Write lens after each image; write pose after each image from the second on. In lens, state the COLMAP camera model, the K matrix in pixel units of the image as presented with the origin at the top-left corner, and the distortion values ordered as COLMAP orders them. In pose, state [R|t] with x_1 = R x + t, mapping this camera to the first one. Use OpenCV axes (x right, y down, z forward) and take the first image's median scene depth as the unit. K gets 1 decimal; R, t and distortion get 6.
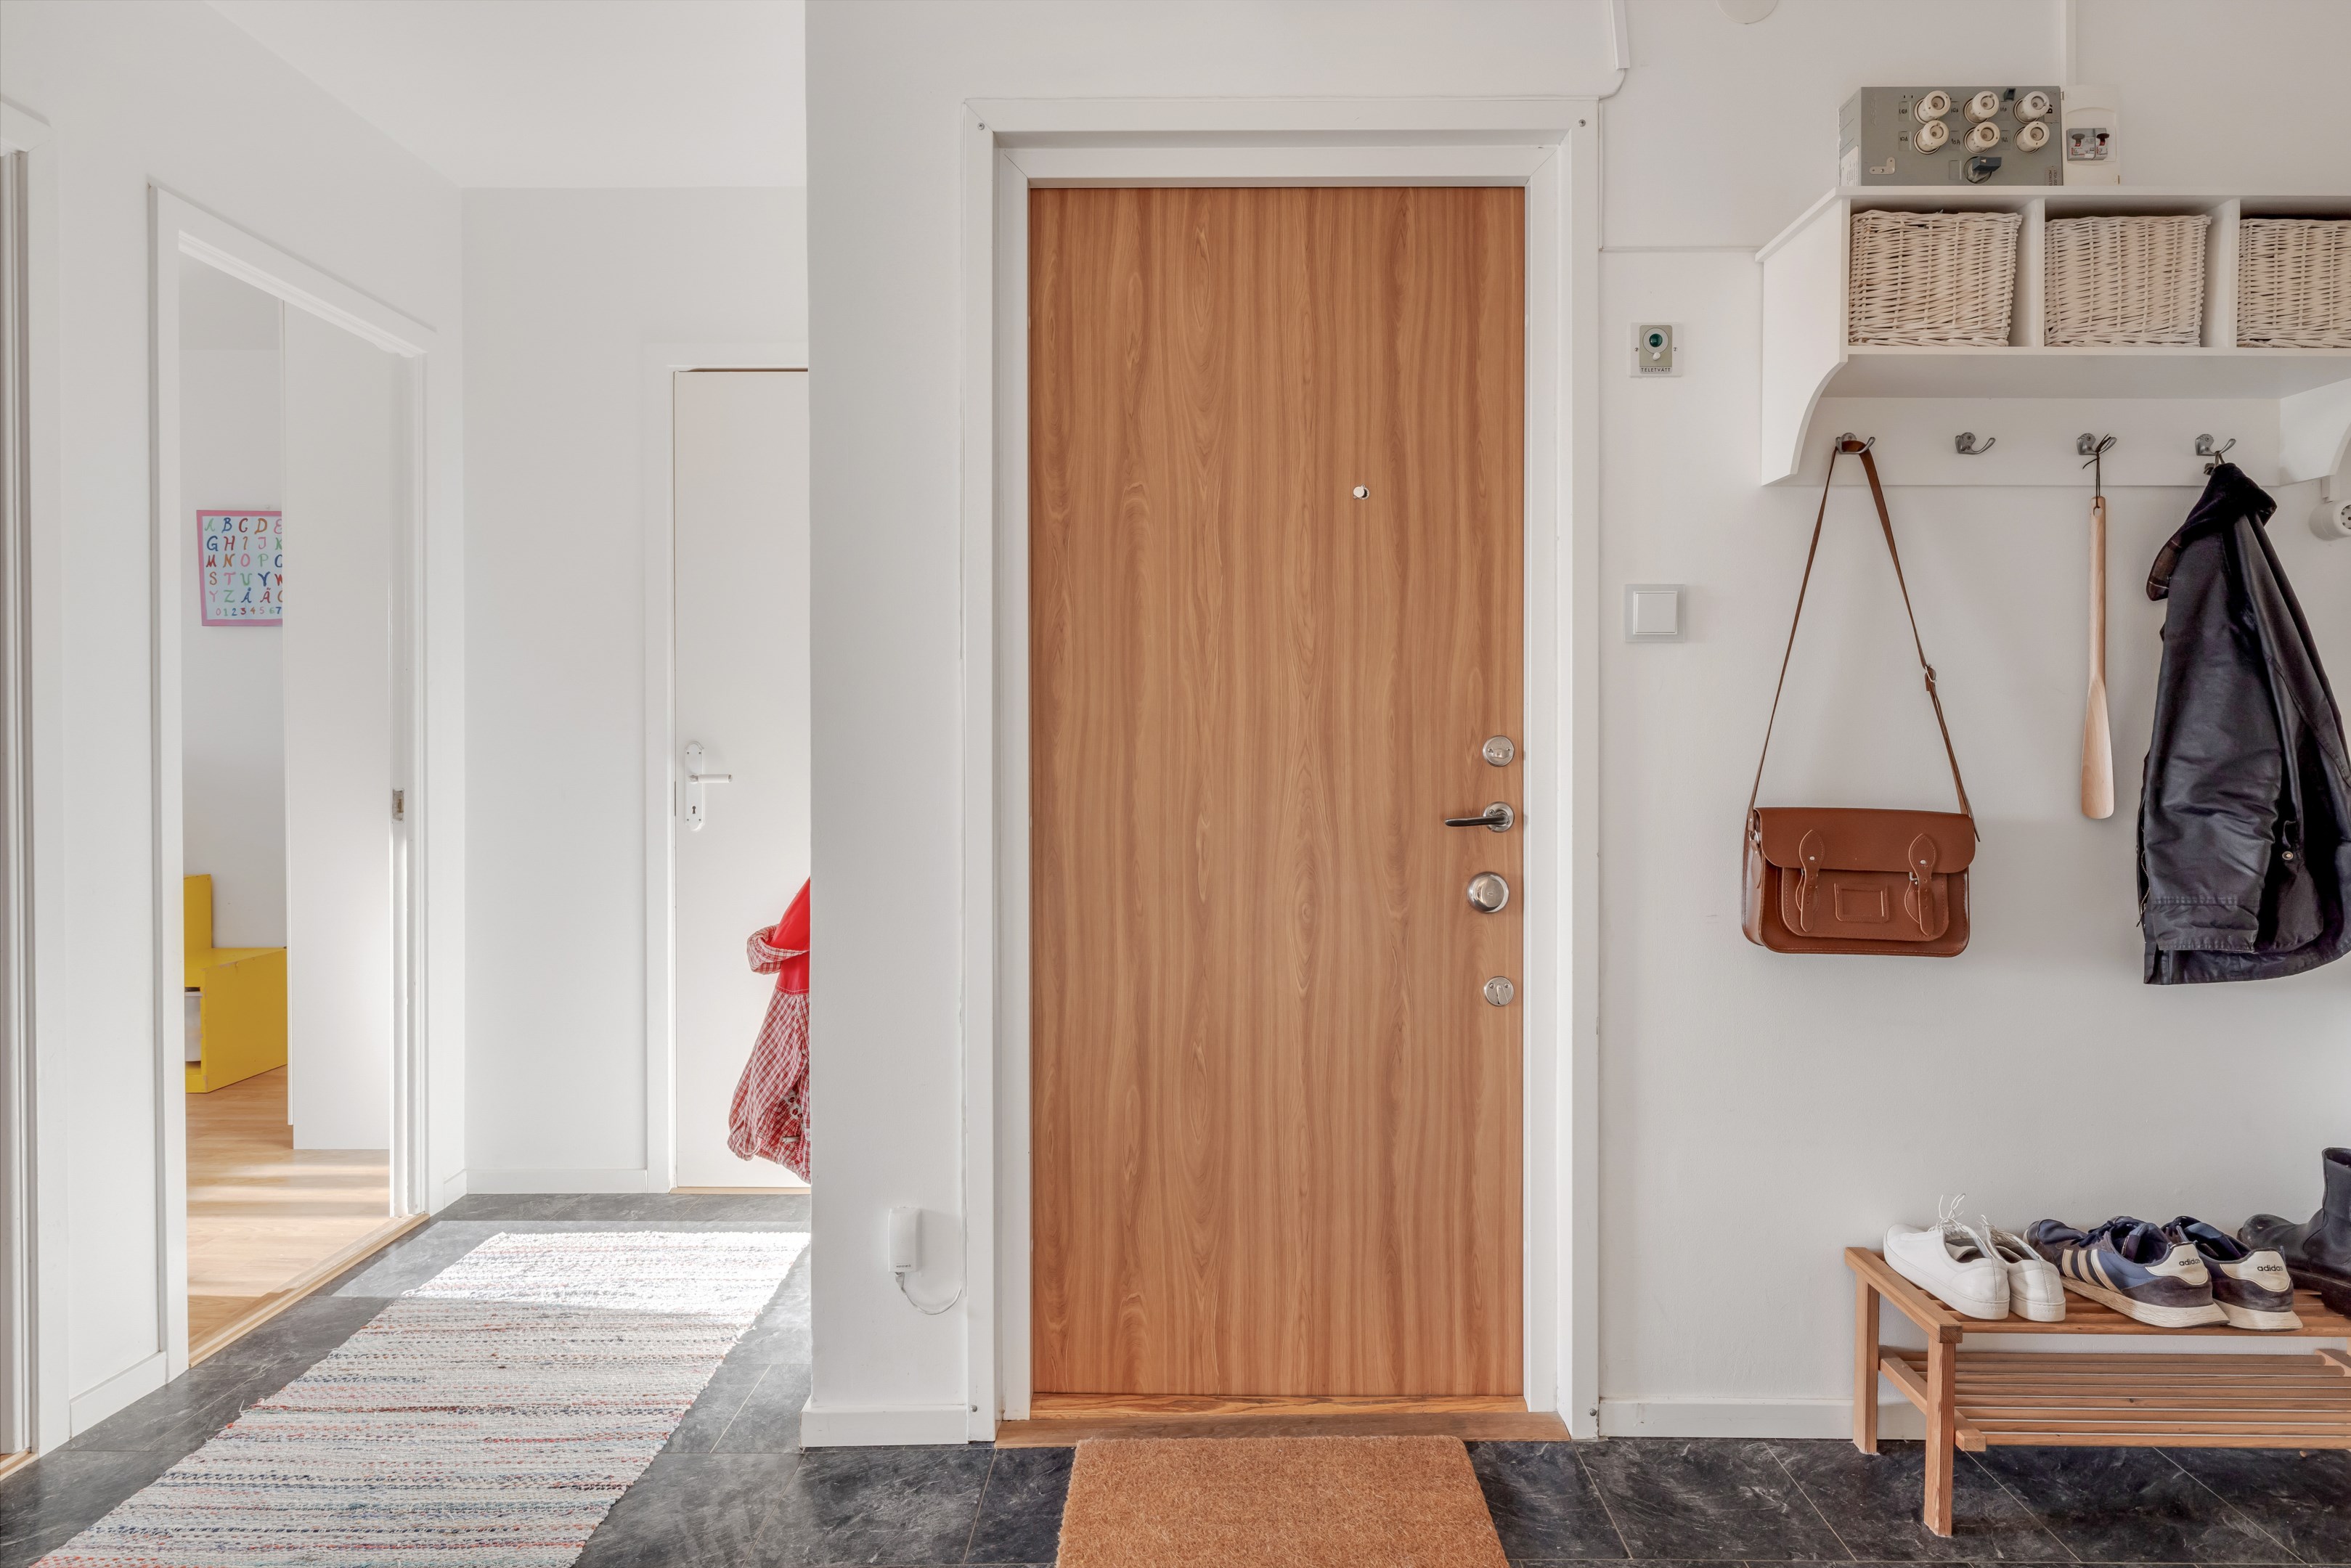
lens RADIAL K [[1347.5, 0, 1178.3], [0, 1347.5, 761.6], [0, 0, 1]] dist [0.002283, 0.001370]
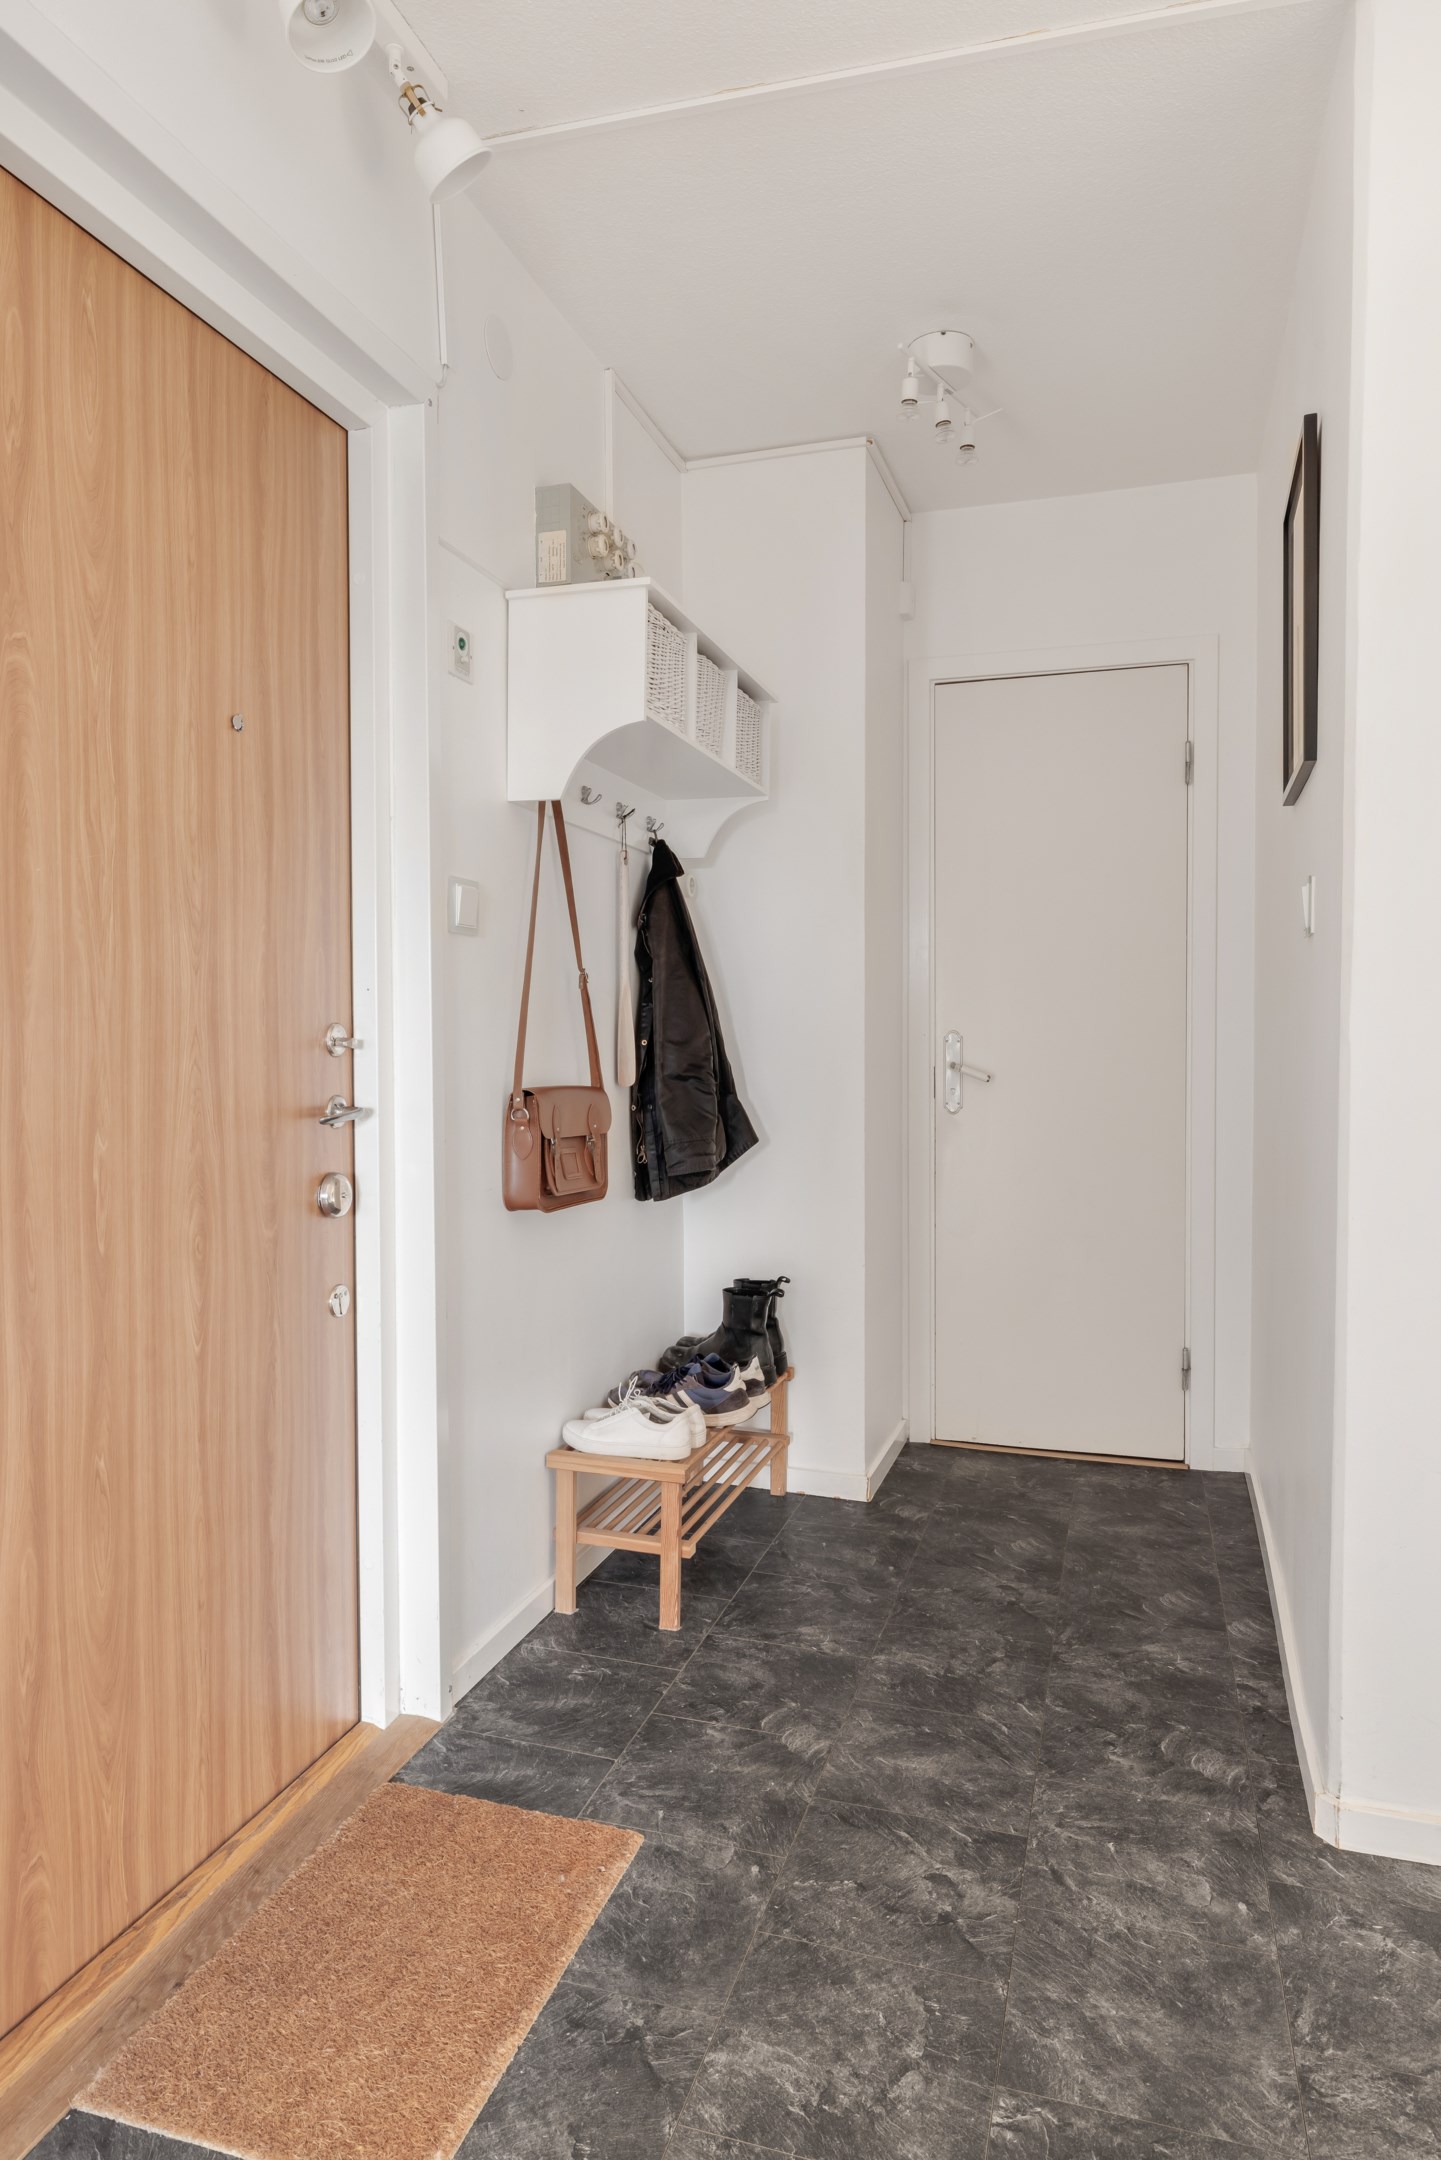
lens RADIAL K [[1356.0, 0, 721.3], [0, 1356.0, 1078.0], [0, 0, 1]] dist [-0.001901, -0.000751]
pose [[0.280439, -0.031854, 0.959343, -0.573166], [0.015249, 0.999471, 0.028729, -0.004296], [-0.959751, 0.006572, 0.280777, 0.489045]]
